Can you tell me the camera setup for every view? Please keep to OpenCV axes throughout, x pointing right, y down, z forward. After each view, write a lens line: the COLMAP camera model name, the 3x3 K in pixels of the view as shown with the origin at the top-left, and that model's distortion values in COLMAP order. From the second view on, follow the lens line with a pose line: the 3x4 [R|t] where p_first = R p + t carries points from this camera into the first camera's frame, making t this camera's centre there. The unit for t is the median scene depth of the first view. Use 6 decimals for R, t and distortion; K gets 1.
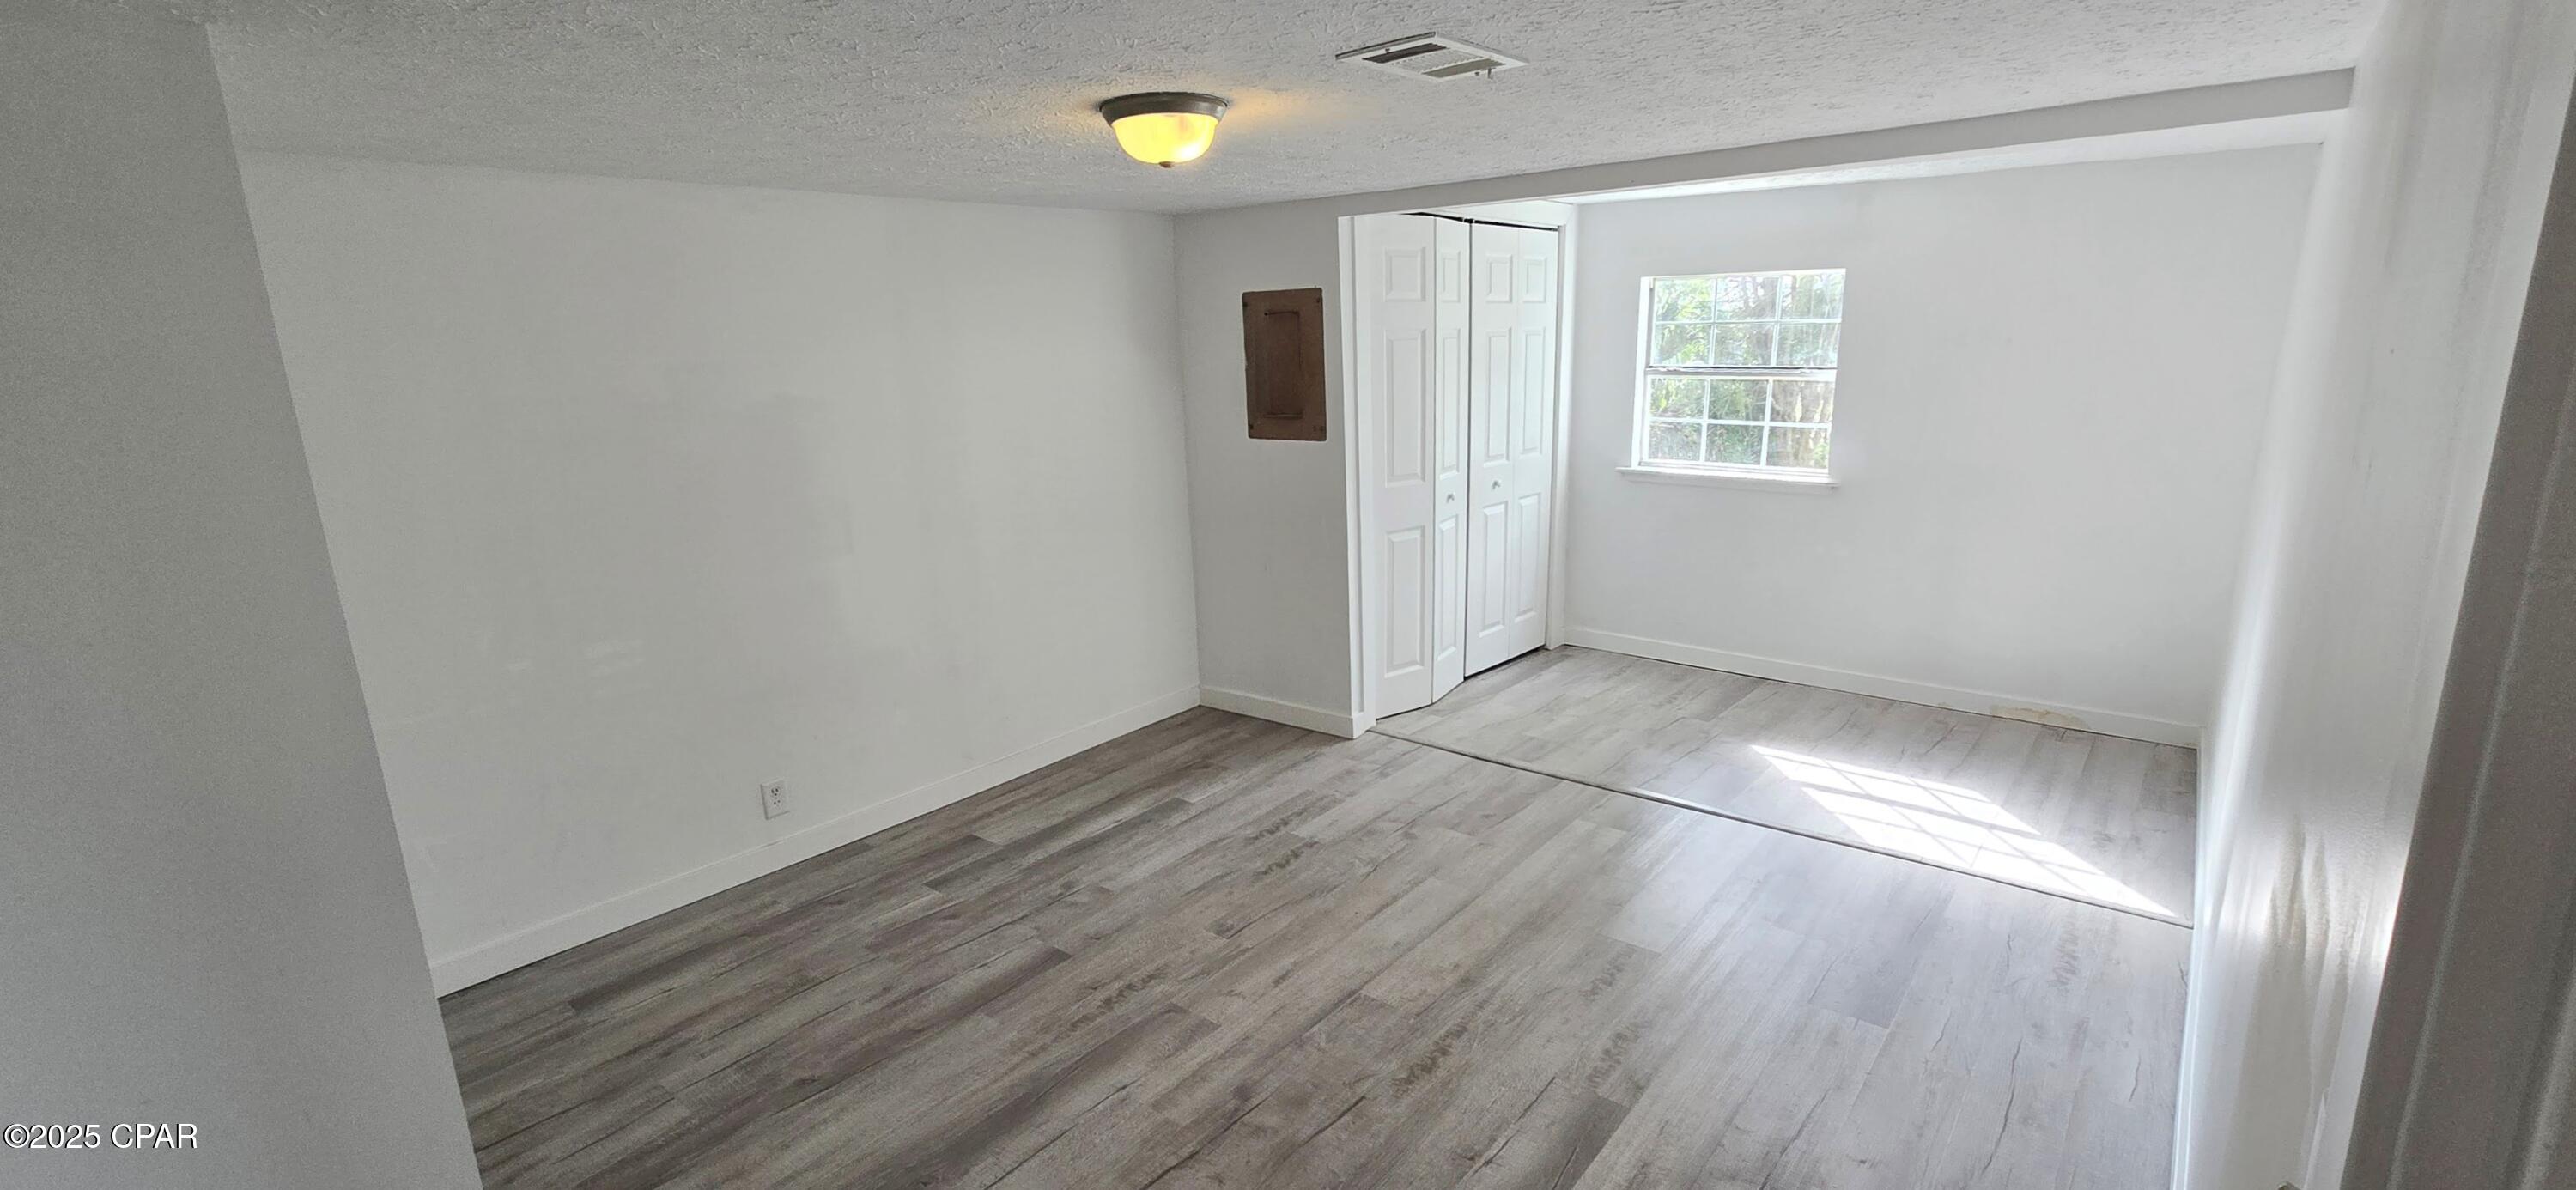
lens RADIAL K [[1142.3, 0, 1293.6], [0, 1142.3, 599.0], [0, 0, 1]] dist [0.002134, 0.000624]
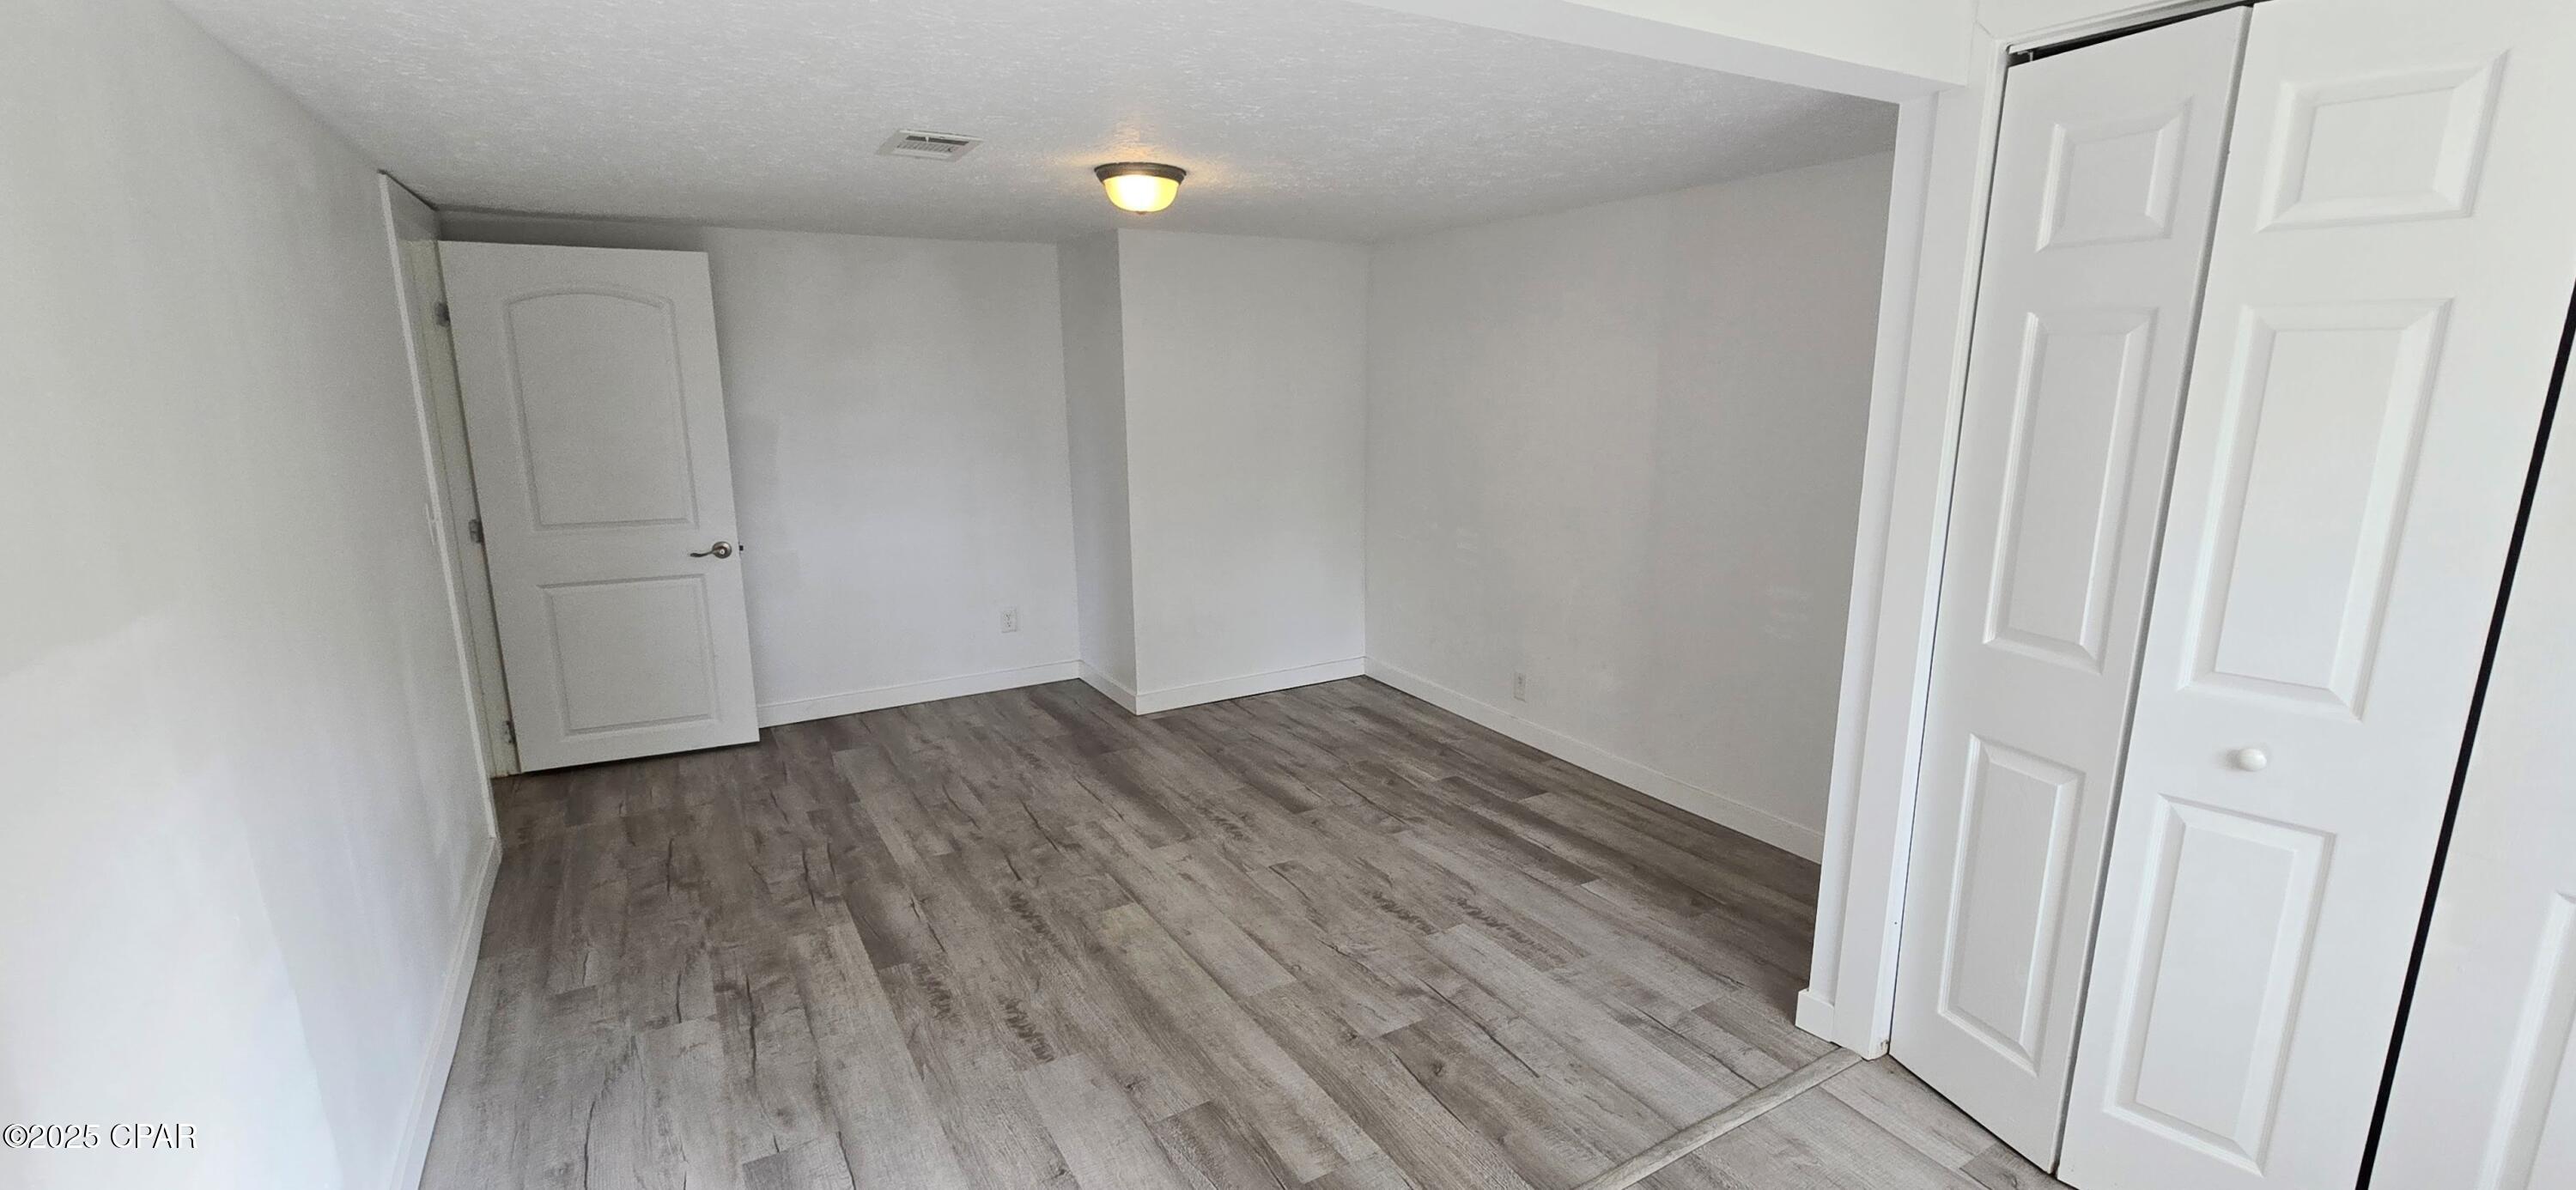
lens RADIAL K [[1052.2, 0, 1292.7], [0, 1052.2, 590.1], [0, 0, 1]] dist [0.001232, -0.000106]
pose [[-0.319227, 0.230853, -0.919130, 0.807237], [-0.202845, 0.930754, 0.304223, -0.274591], [0.925715, 0.283557, -0.250295, 1.161255]]
